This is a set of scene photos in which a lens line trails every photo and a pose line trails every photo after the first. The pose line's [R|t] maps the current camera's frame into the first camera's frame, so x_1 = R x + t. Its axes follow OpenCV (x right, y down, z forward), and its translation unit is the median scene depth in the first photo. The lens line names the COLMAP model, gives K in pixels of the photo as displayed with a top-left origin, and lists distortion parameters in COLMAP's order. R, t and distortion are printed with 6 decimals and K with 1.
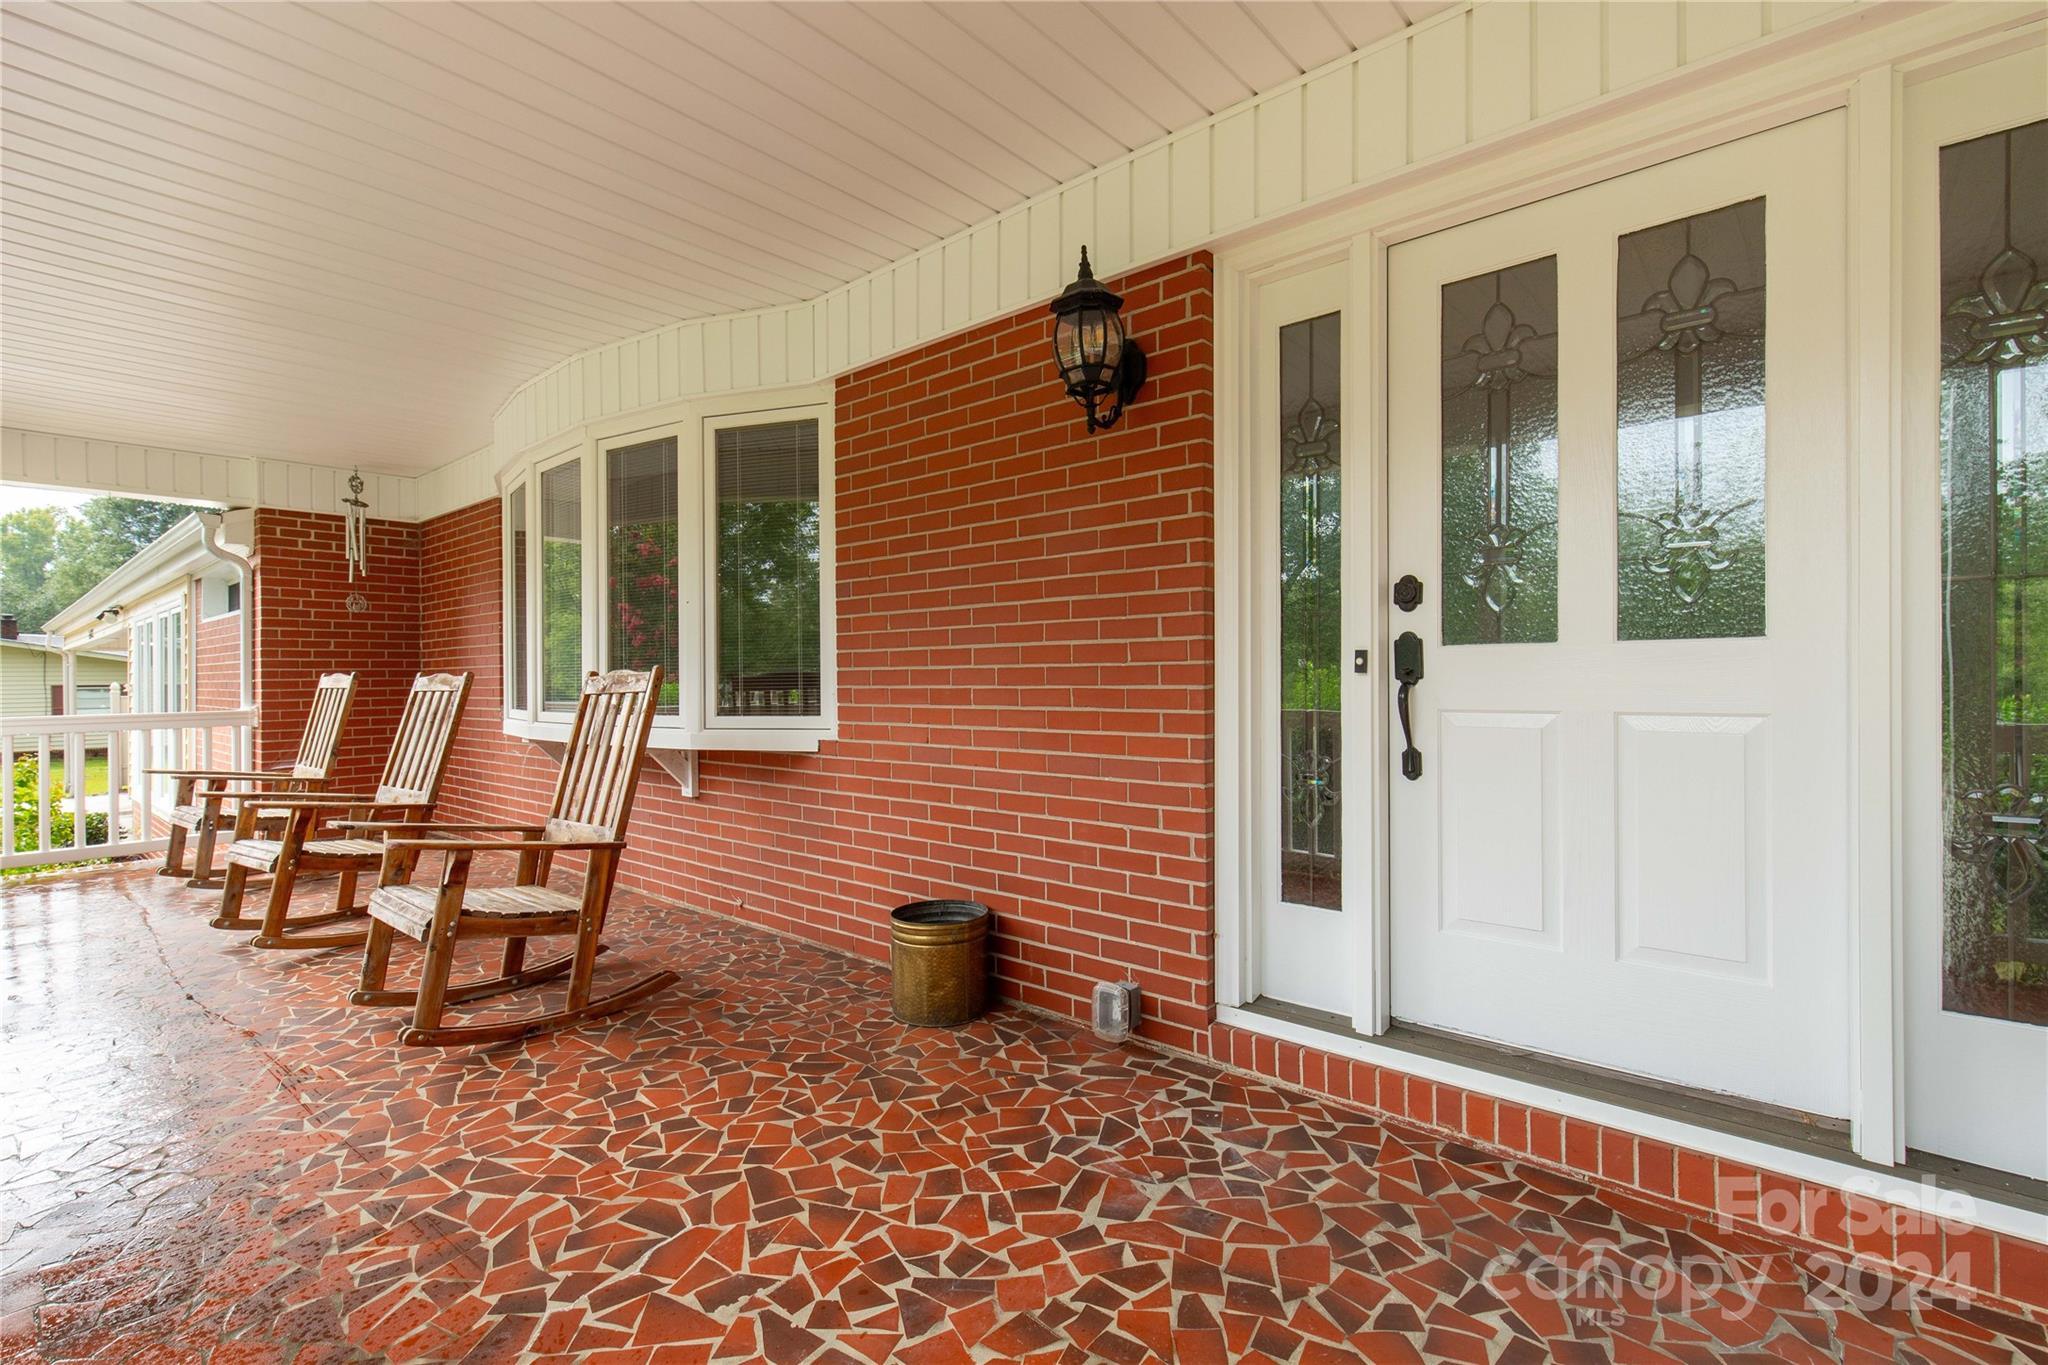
lens RADIAL K [[921.4, 0, 1027.0], [0, 921.4, 682.6], [0, 0, 1]] dist [0.003186, 0.001171]
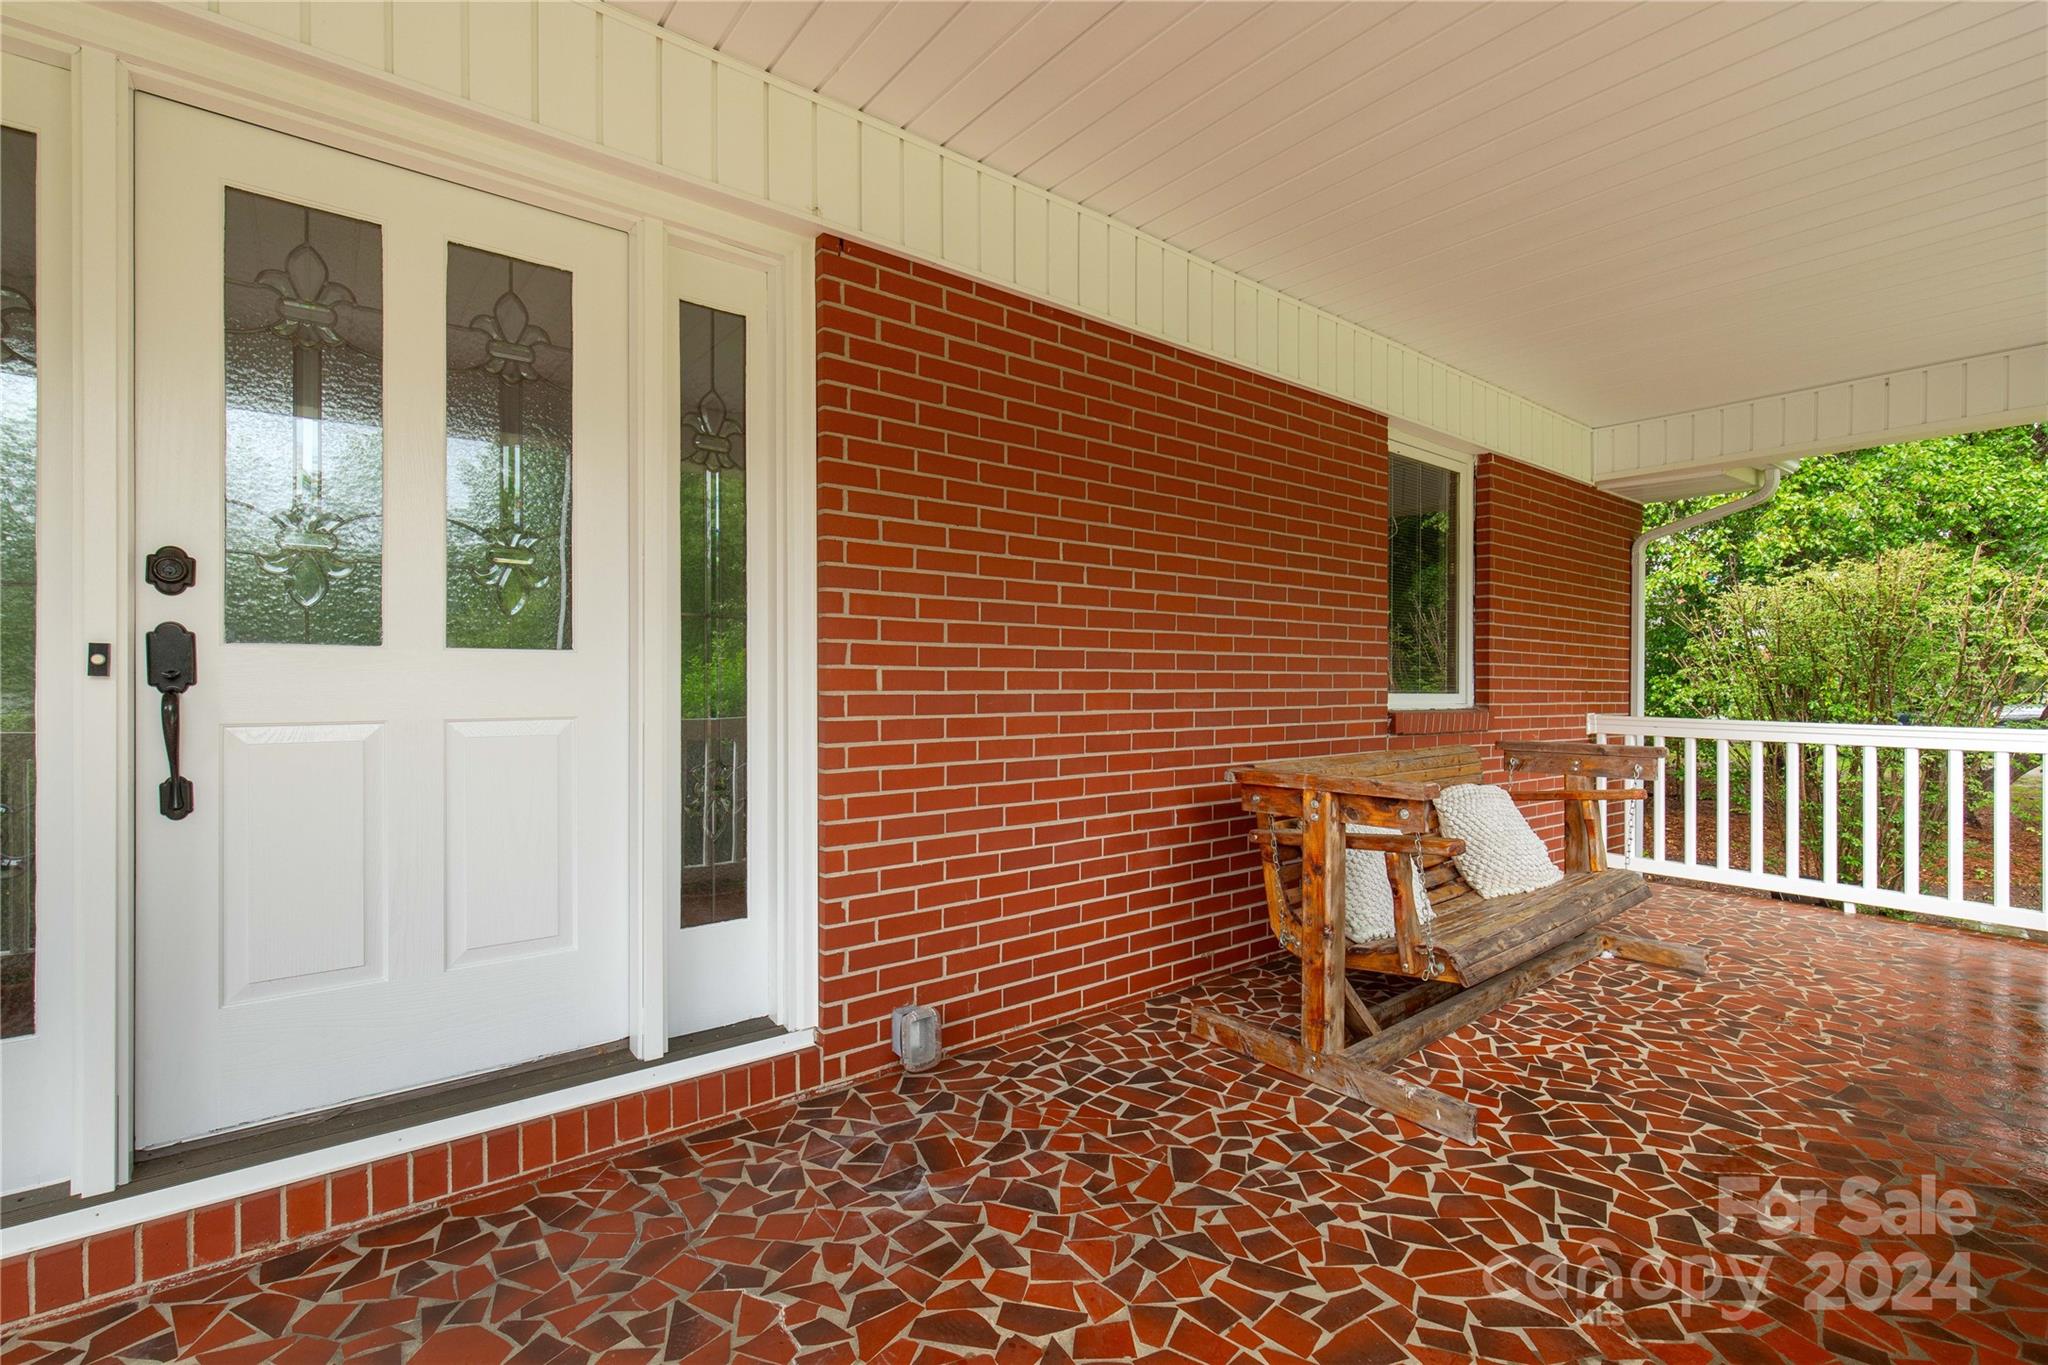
lens RADIAL K [[921.4, 0, 1031.4], [0, 921.4, 677.1], [0, 0, 1]] dist [0.003186, 0.001171]
pose [[0.193557, 0.011690, 0.981019, -0.212495], [-0.000948, 0.999931, -0.011729, -0.002663], [-0.981089, 0.001341, 0.193555, 0.191589]]
